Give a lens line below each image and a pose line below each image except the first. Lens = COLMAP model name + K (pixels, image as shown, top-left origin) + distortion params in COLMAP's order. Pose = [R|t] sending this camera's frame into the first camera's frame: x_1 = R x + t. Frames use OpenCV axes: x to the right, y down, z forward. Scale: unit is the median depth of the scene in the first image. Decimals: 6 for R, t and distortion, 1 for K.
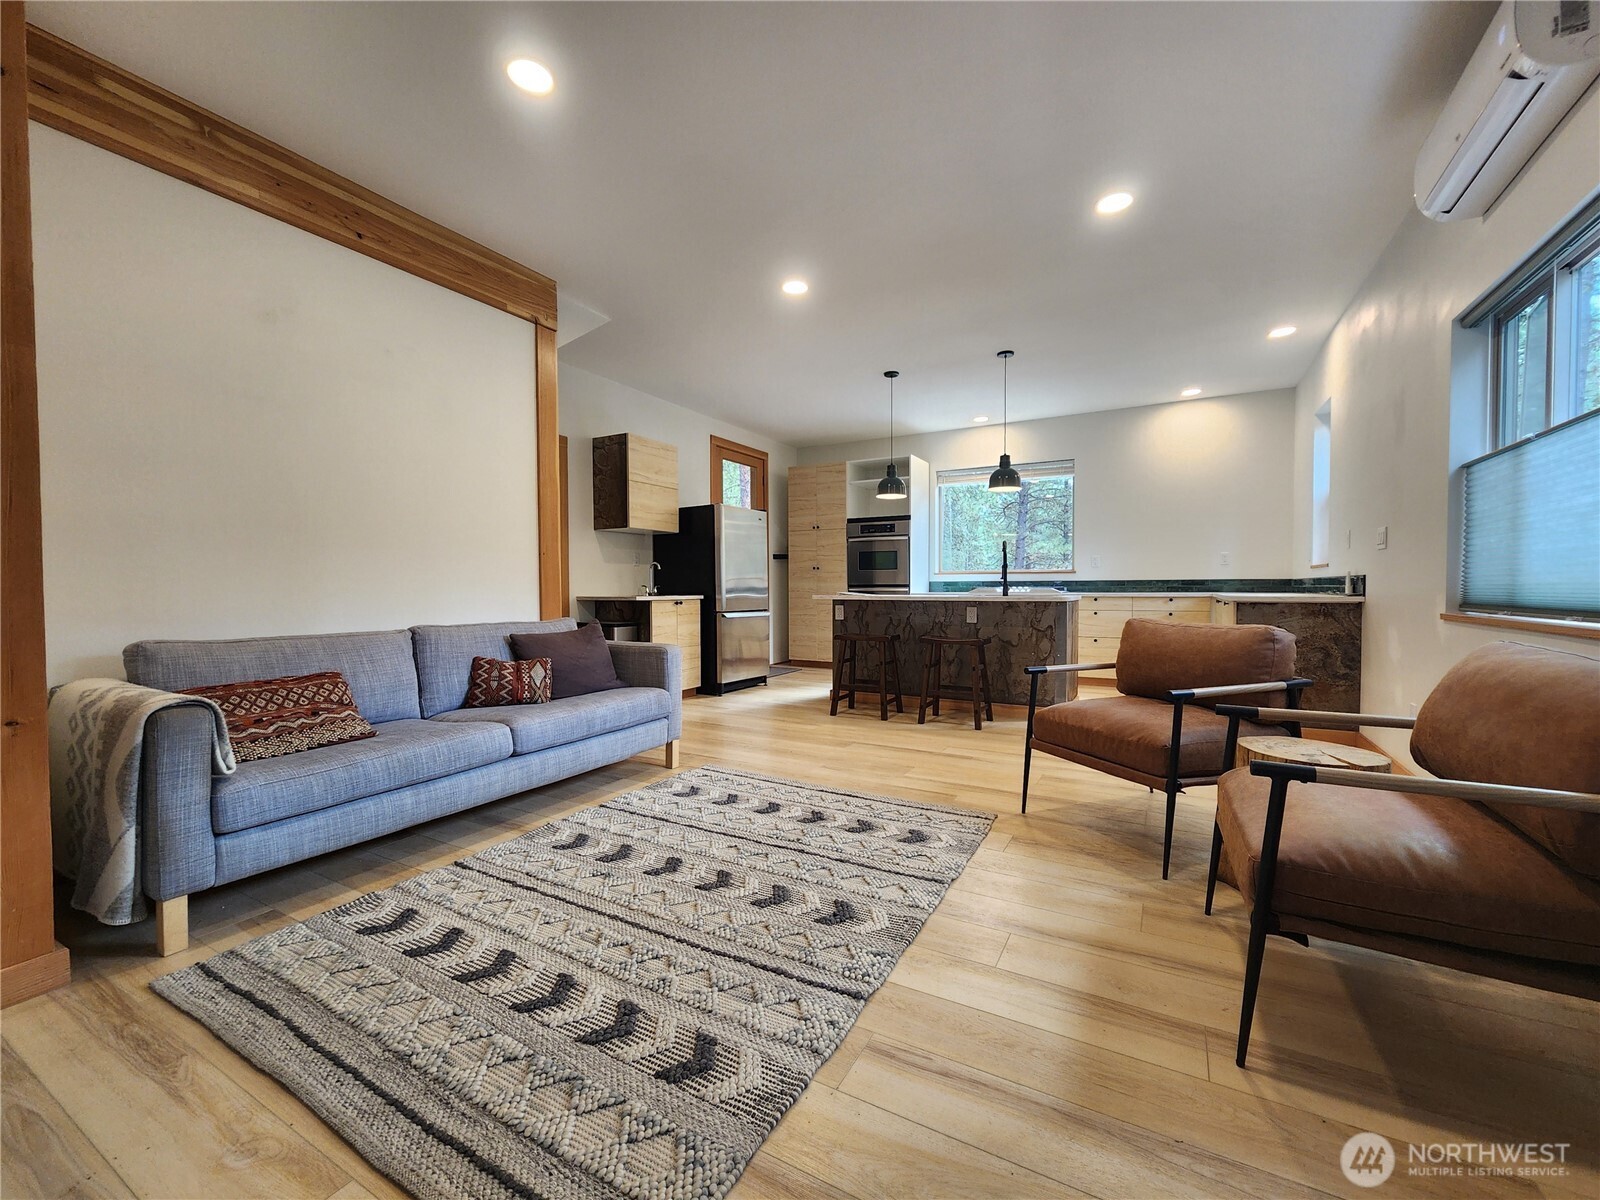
lens RADIAL K [[659.1, 0, 811.9], [0, 659.1, 594.9], [0, 0, 1]] dist [0.002636, 0.000023]
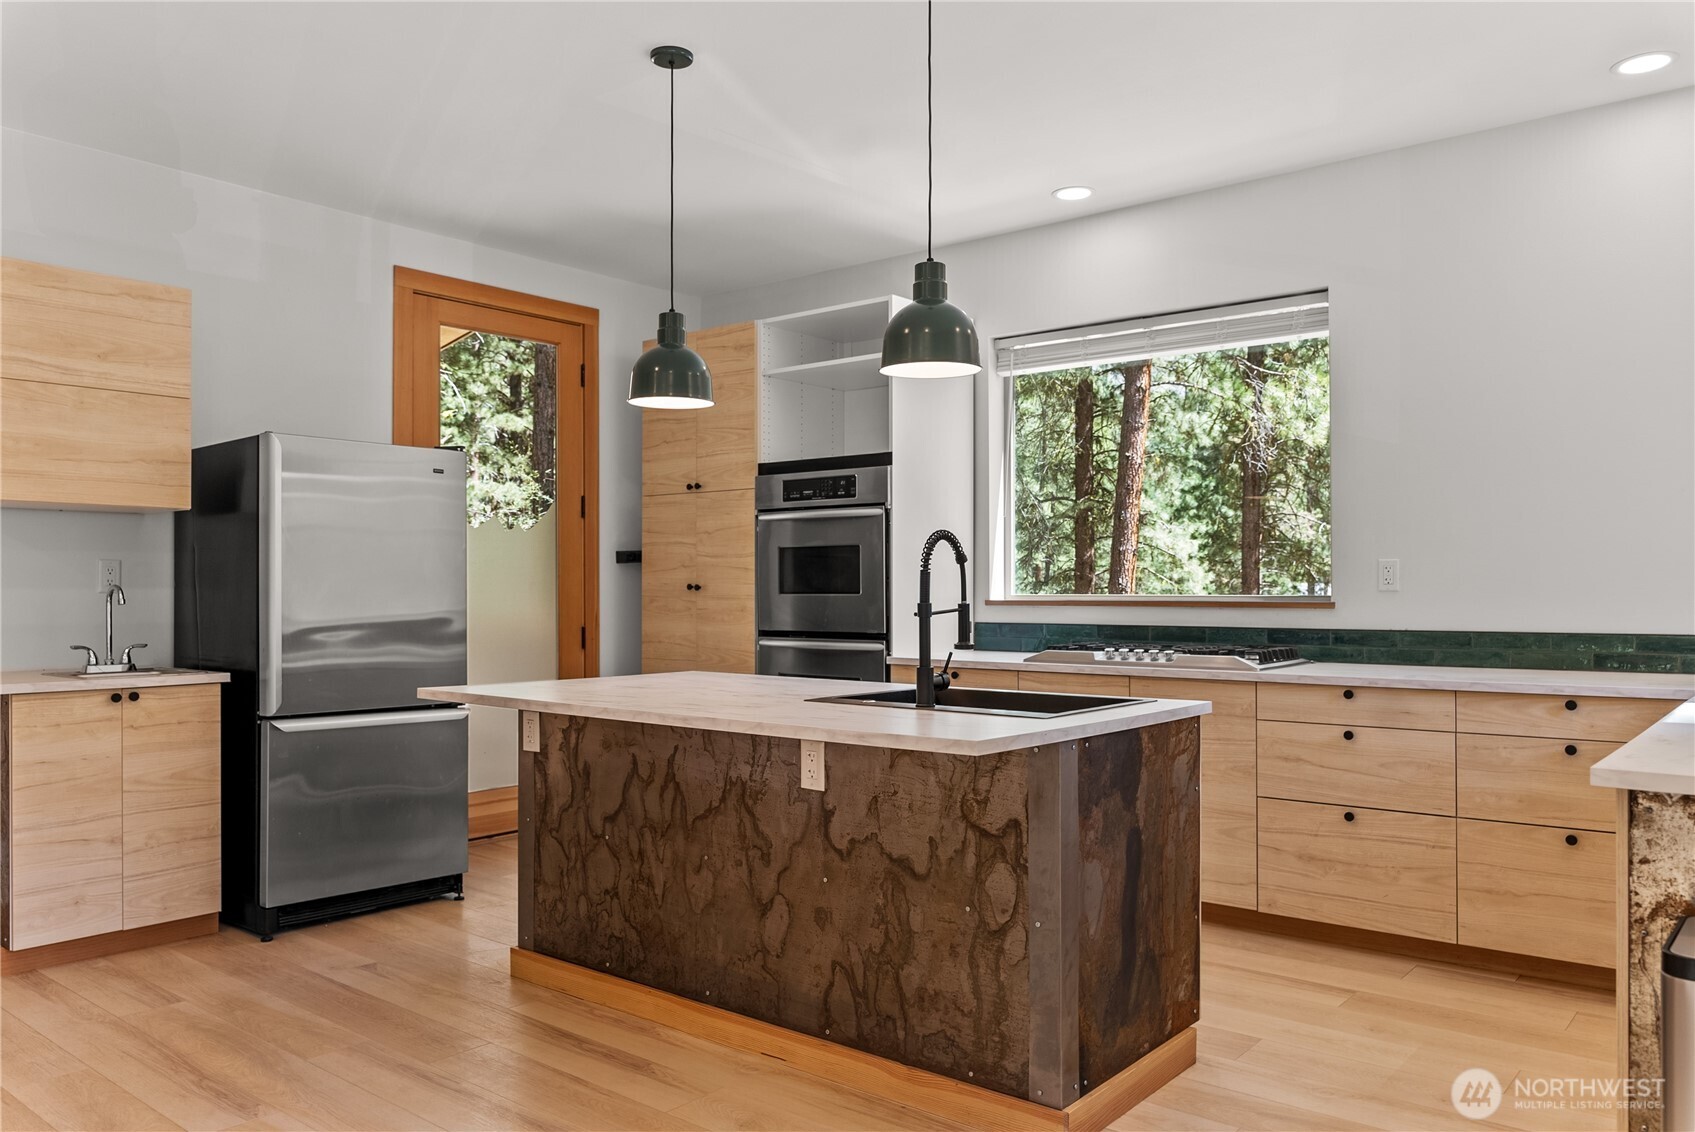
lens RADIAL K [[1241.3, 0, 855.1], [0, 1241.3, 574.6], [0, 0, 1]] dist [-0.010628, -0.003798]
pose [[0.982744, 0.000574, -0.184968, 0.292018], [-0.004902, 0.999725, -0.022940, -0.037325], [0.184904, 0.023451, 0.982477, 0.324645]]
